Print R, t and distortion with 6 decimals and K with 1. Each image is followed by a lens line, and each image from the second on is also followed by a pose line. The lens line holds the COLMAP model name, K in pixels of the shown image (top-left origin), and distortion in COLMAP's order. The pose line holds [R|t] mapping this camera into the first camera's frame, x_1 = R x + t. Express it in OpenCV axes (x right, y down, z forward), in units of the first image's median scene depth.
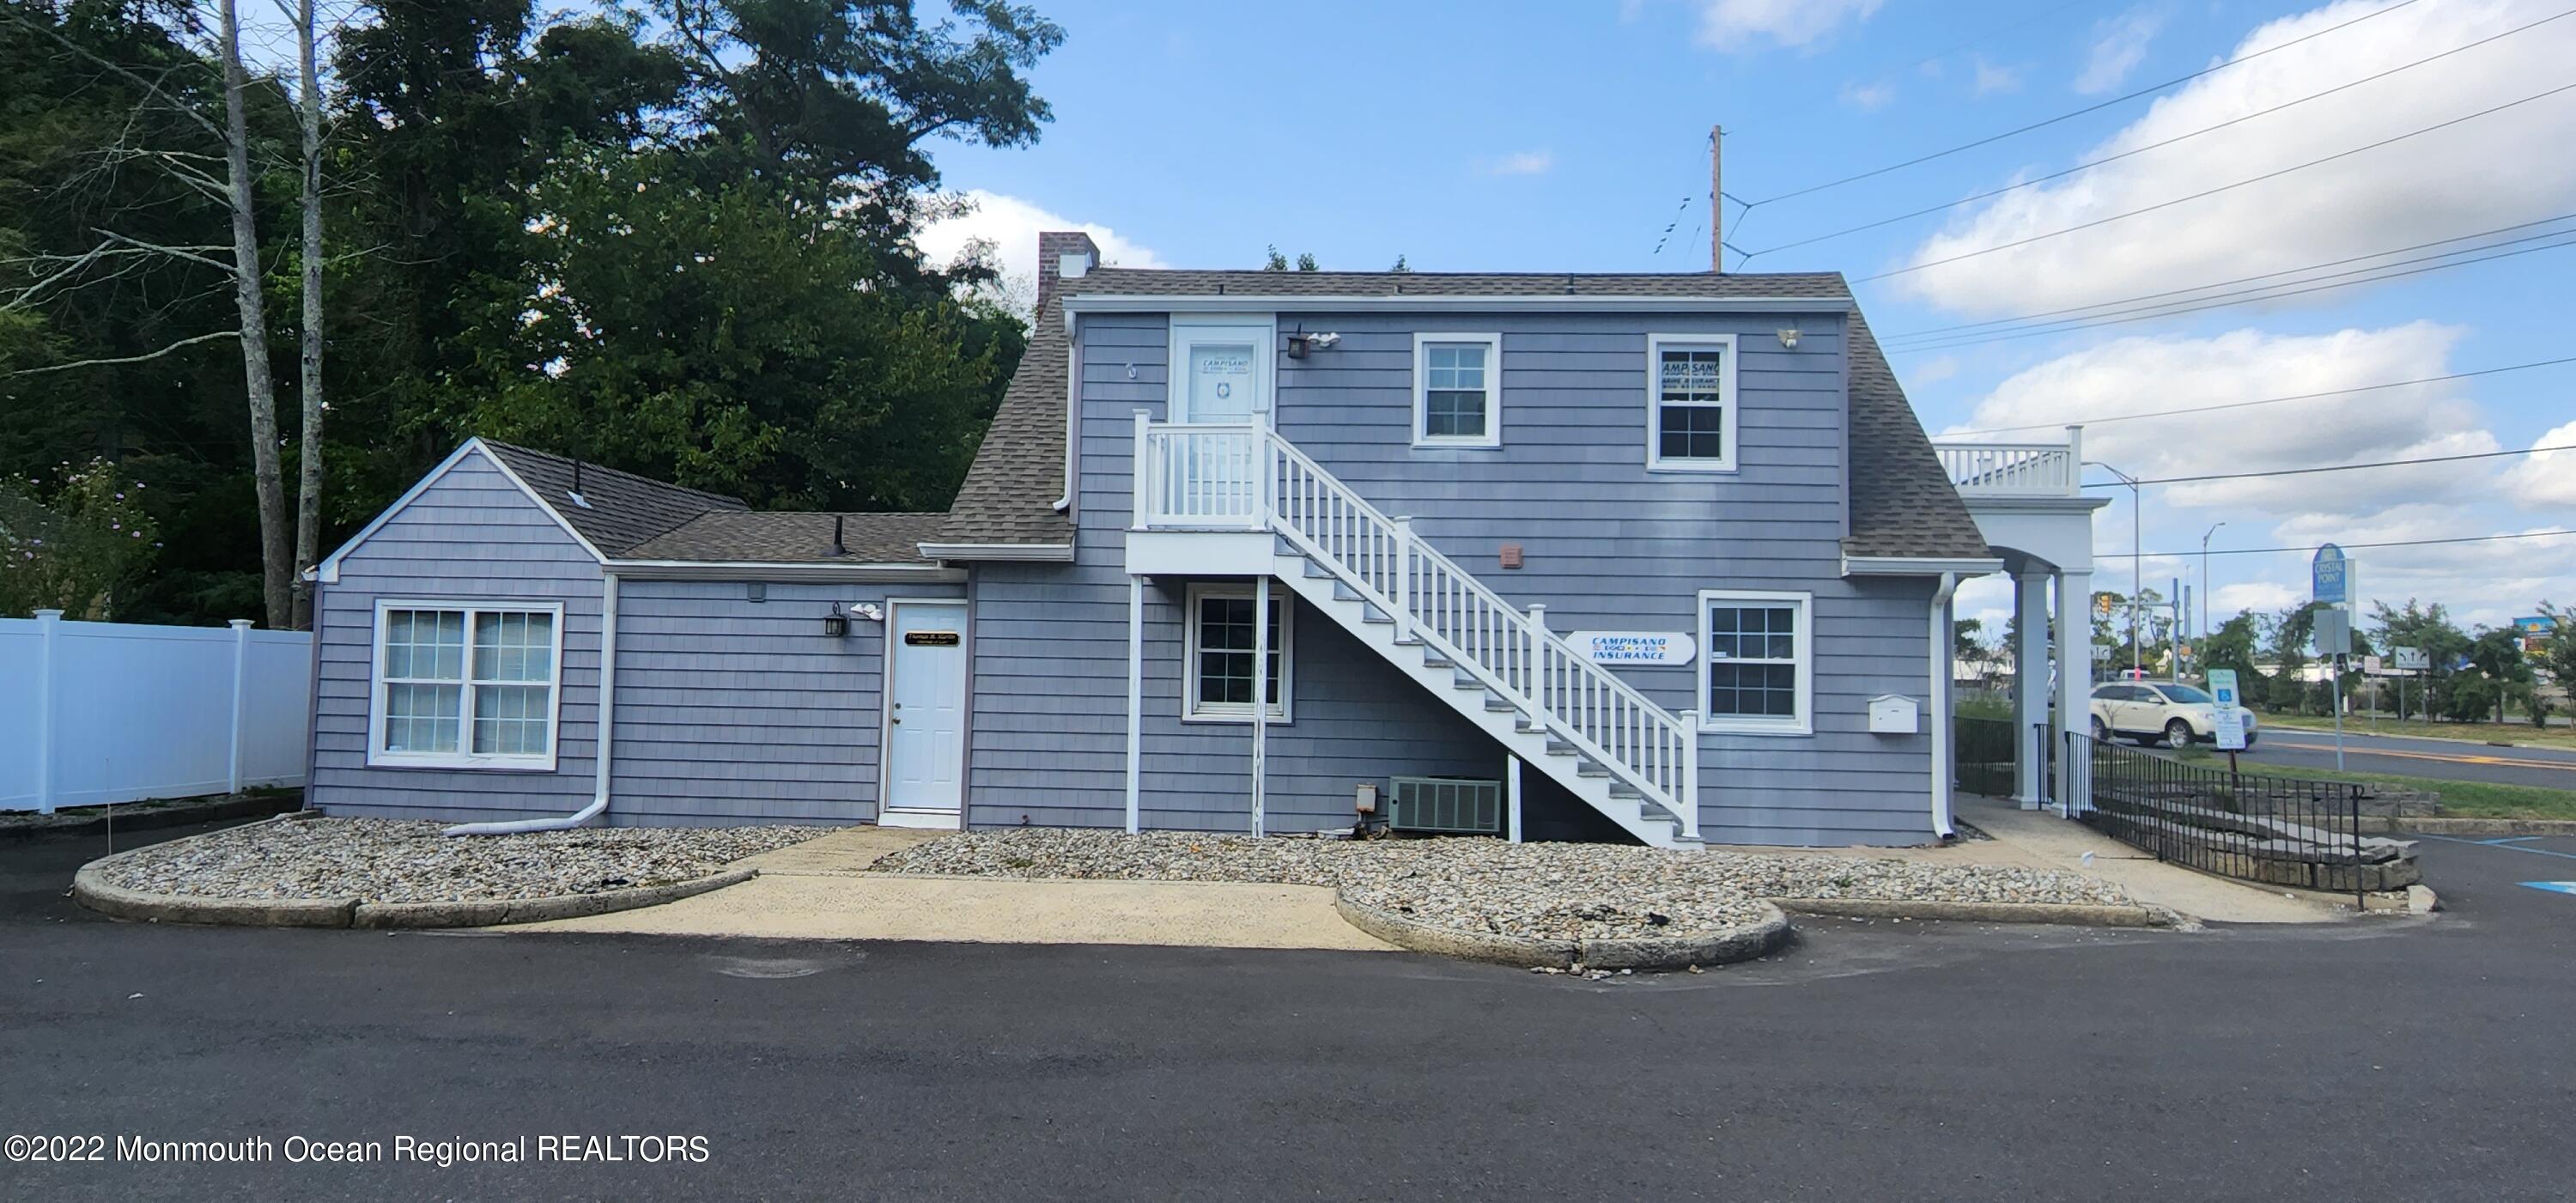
lens RADIAL K [[1625.2, 0, 1287.9], [0, 1625.2, 591.9], [0, 0, 1]] dist [-0.001828, -0.000519]
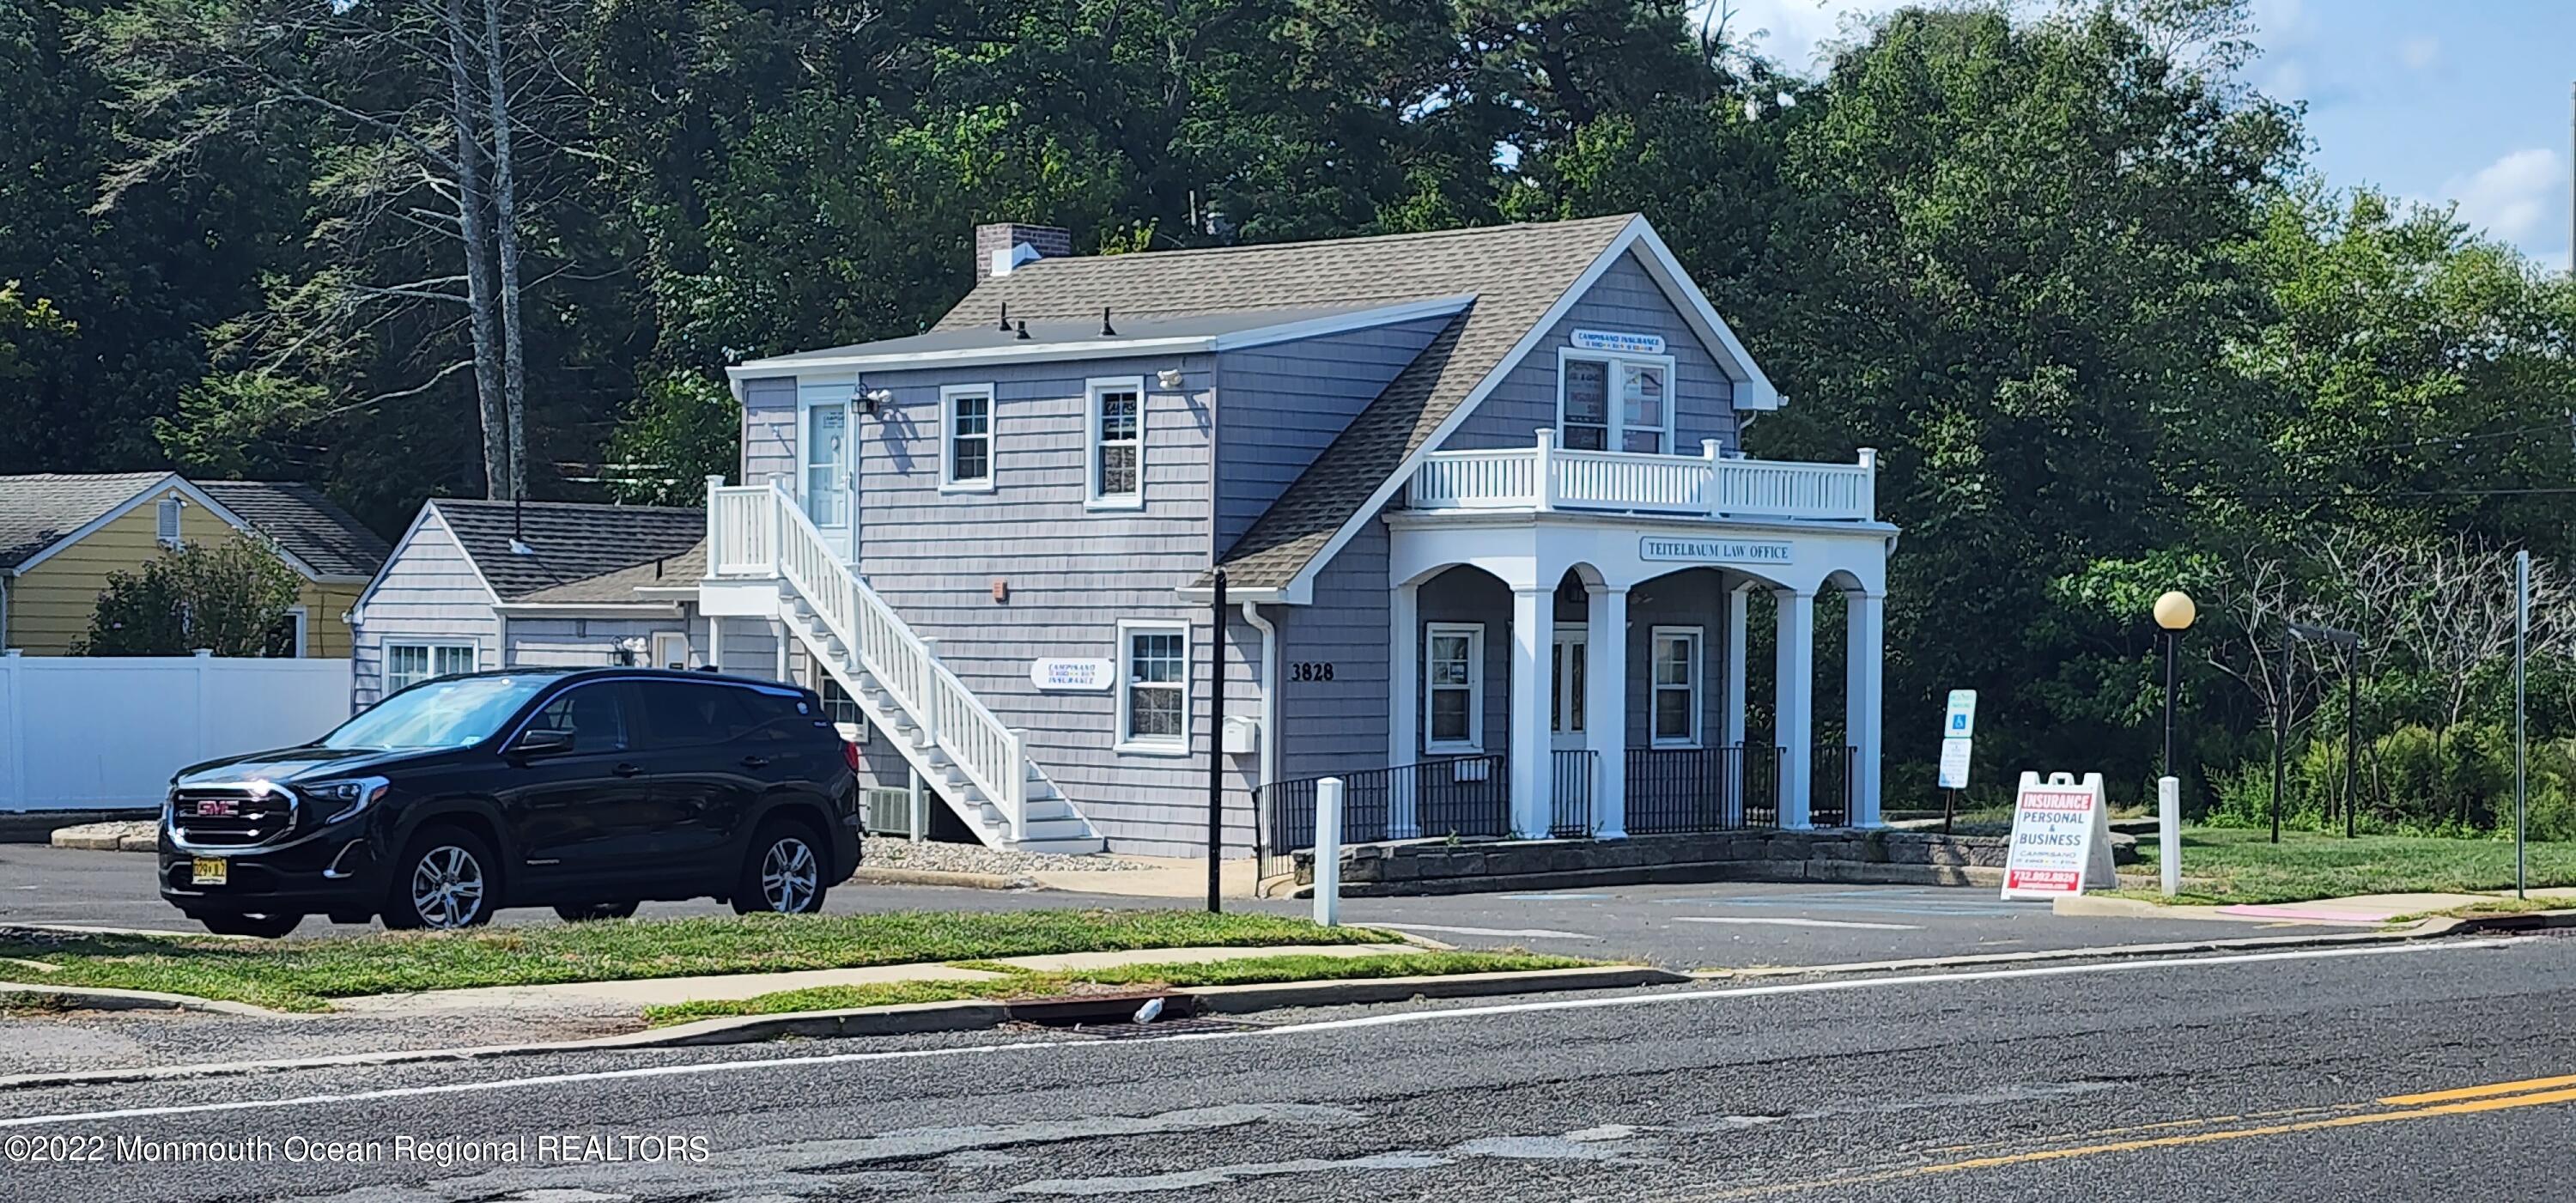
lens RADIAL K [[4567.7, 0, 1530.7], [0, 4567.7, 599.6], [0, 0, 1]] dist [0.127367, 0.018100]
pose [[0.780629, -0.015724, -0.624797, 2.345593], [0.038183, 0.999016, 0.022564, -0.071721], [0.623828, -0.041471, 0.780461, -1.181697]]
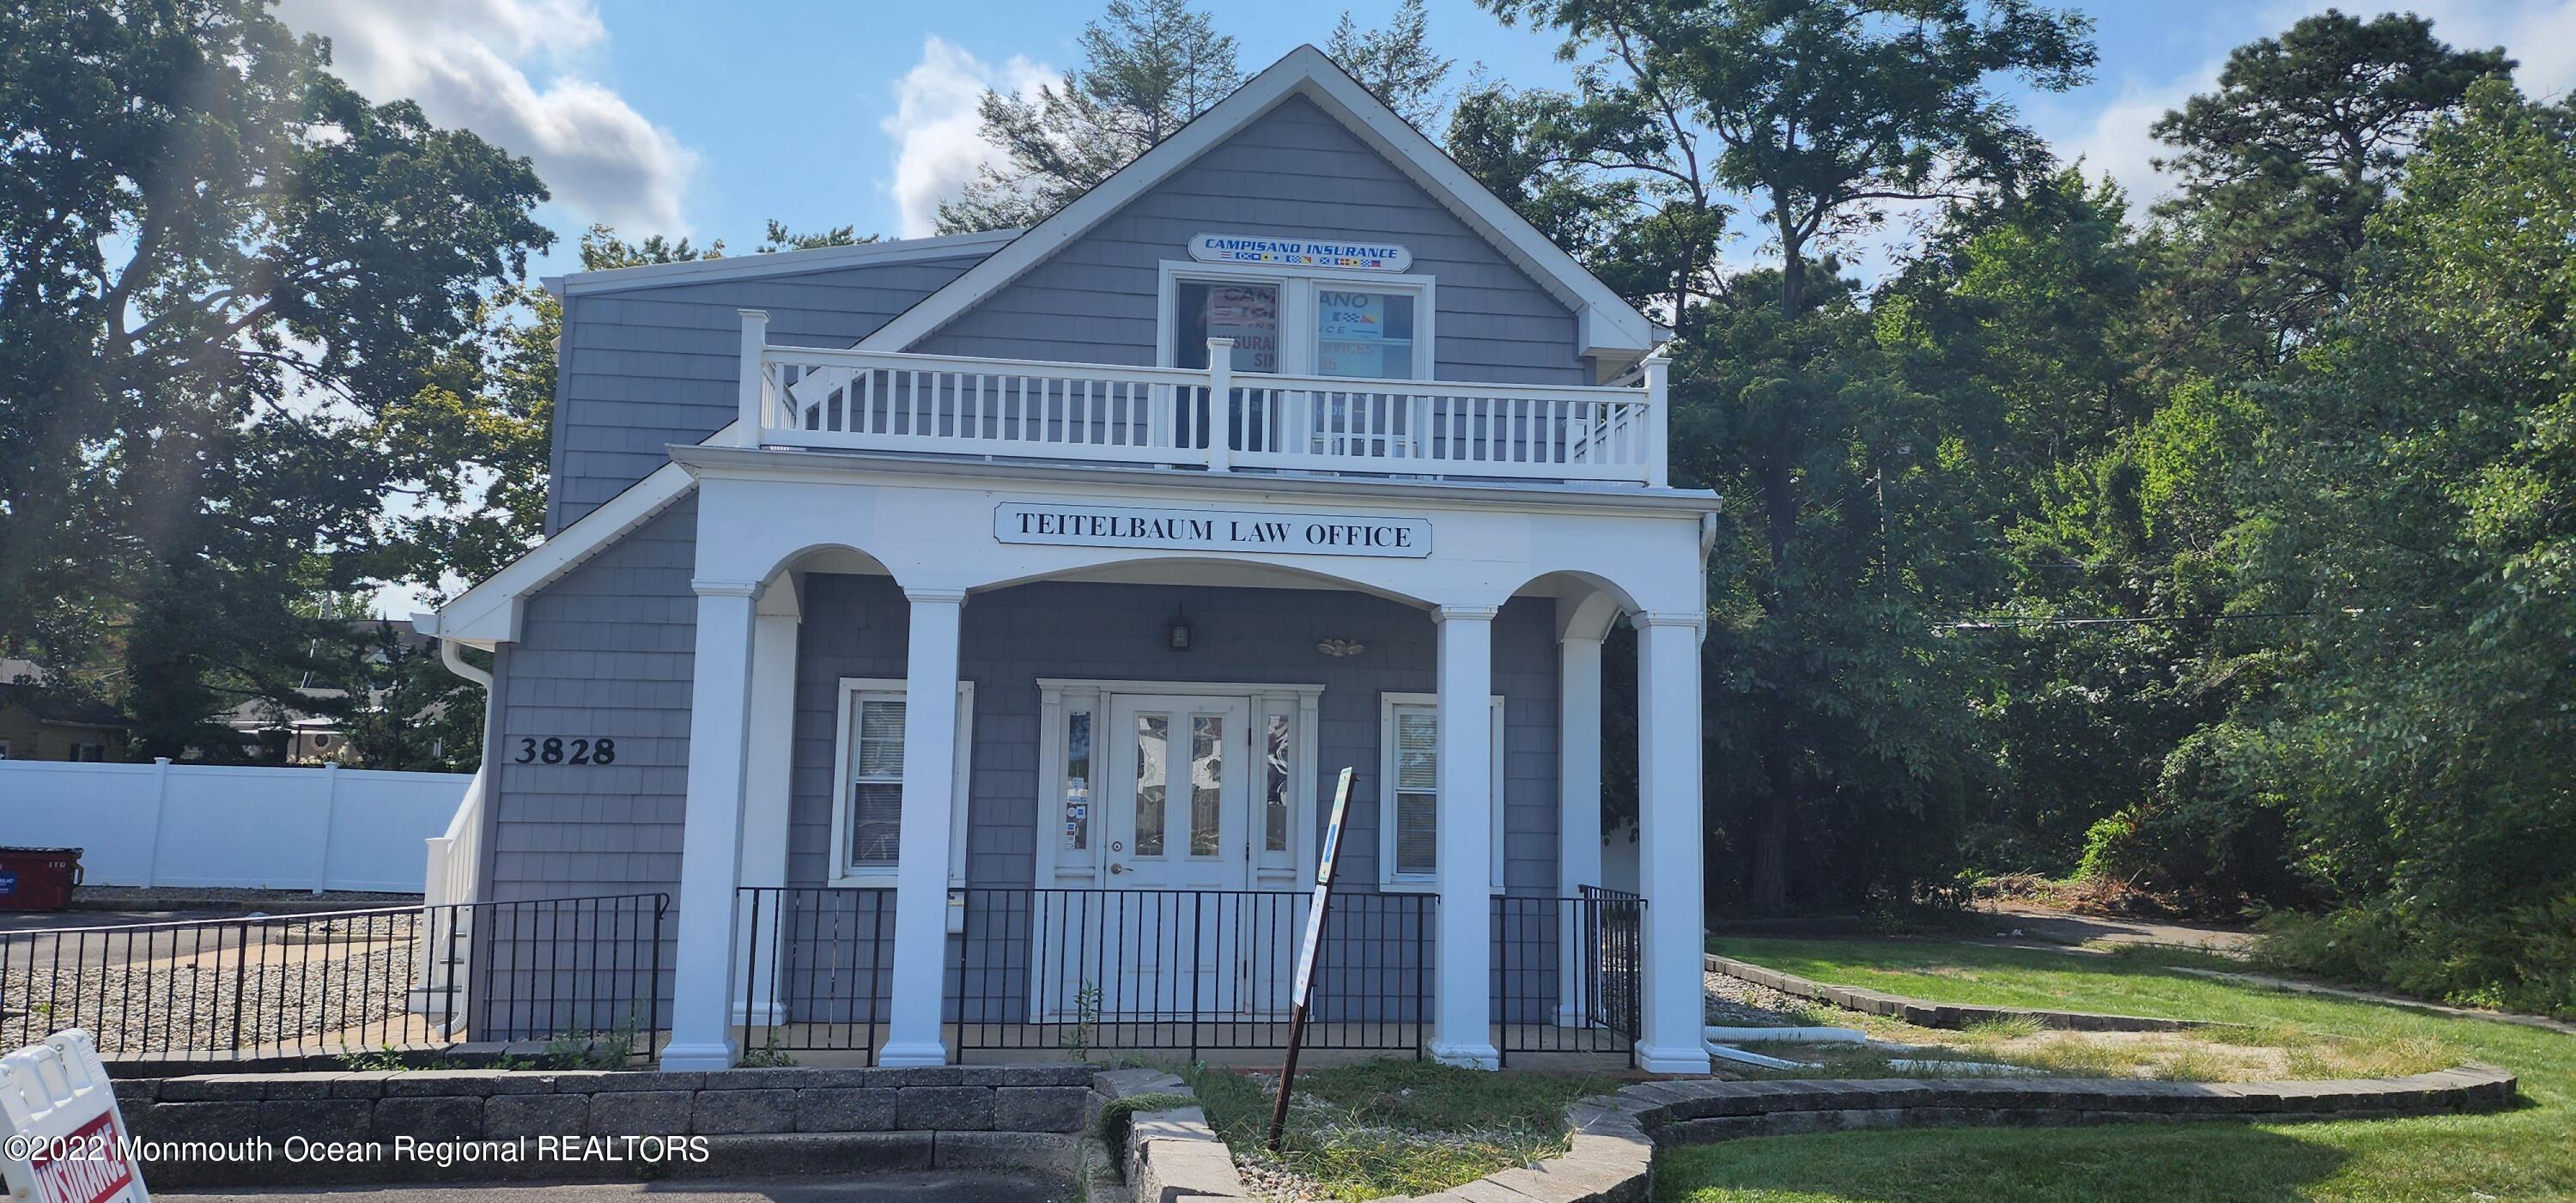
lens RADIAL K [[1848.0, 0, 1314.3], [0, 1848.0, 614.9], [0, 0, 1]] dist [0.131200, -0.195648]
pose [[0.177759, -0.117139, -0.977077, 1.216224], [0.038733, 0.992954, -0.111996, 0.078296], [0.983311, -0.017937, 0.181044, 1.182976]]
